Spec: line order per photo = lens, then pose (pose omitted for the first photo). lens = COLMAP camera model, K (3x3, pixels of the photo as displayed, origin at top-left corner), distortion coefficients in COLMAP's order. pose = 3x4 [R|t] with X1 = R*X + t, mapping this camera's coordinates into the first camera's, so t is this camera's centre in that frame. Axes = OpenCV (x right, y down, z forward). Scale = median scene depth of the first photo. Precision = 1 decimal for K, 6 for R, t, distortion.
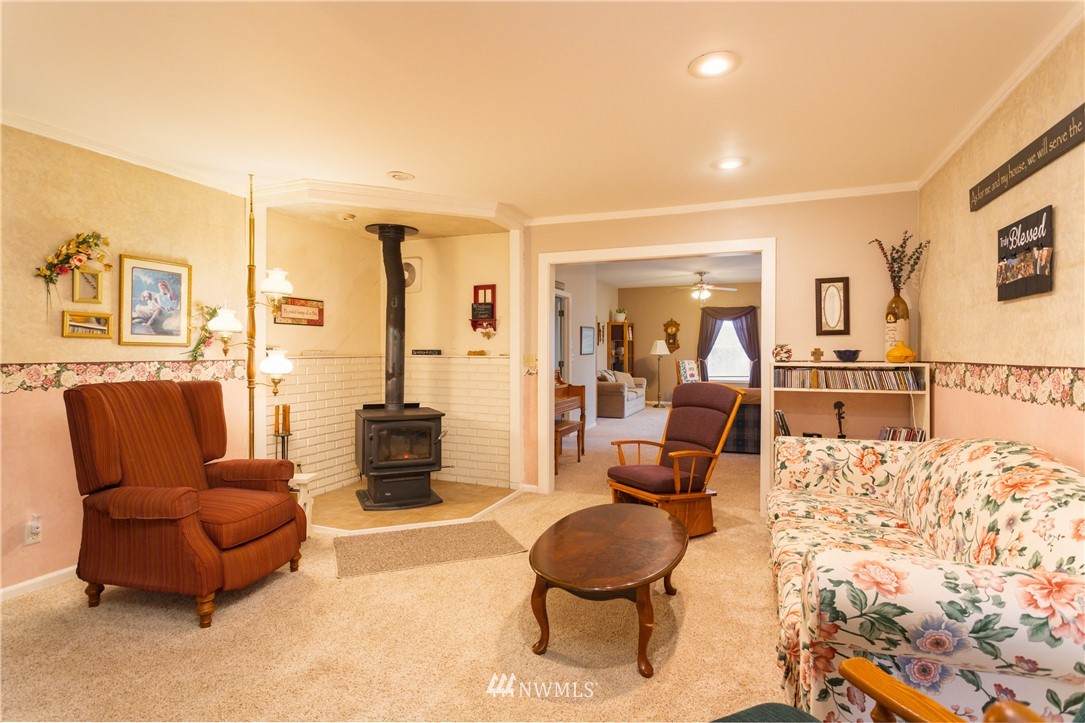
lens RADIAL K [[536.0, 0, 542.5], [0, 536.0, 361.5], [0, 0, 1]] dist [-0.001871, -0.000106]
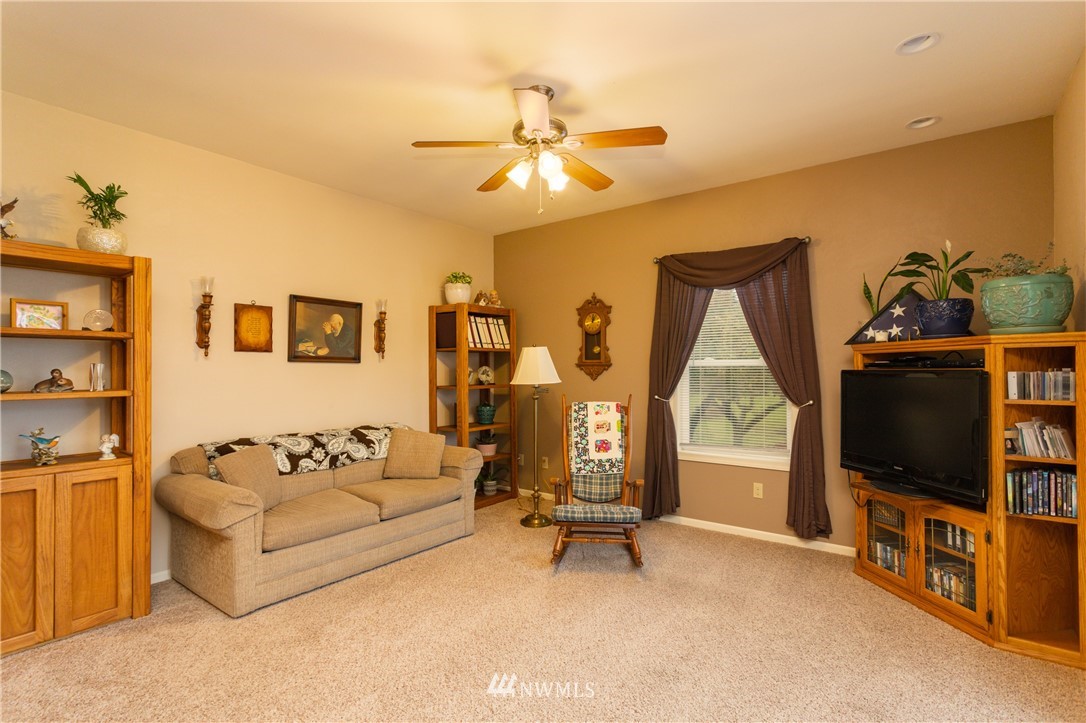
lens RADIAL K [[516.3, 0, 546.8], [0, 516.3, 370.4], [0, 0, 1]] dist [-0.000270, 0.000004]
pose [[0.971281, -0.003552, -0.237910, 0.309366], [0.000294, 0.999906, -0.013731, -0.017848], [0.237936, 0.013267, 0.971190, 0.634711]]
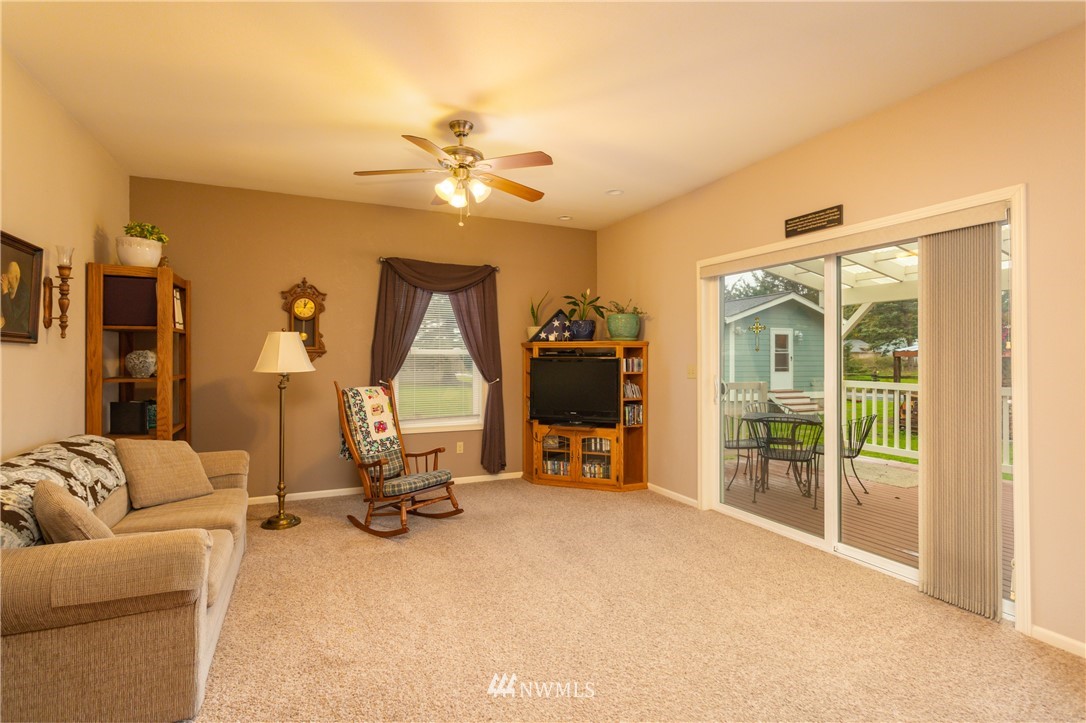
lens RADIAL K [[511.8, 0, 538.2], [0, 511.8, 360.2], [0, 0, 1]] dist [0.005996, 0.000627]
pose [[0.676925, -0.003595, 0.736044, 0.083495], [0.010777, 0.999929, -0.005027, -0.017443], [-0.735974, 0.011335, 0.676915, 0.641802]]
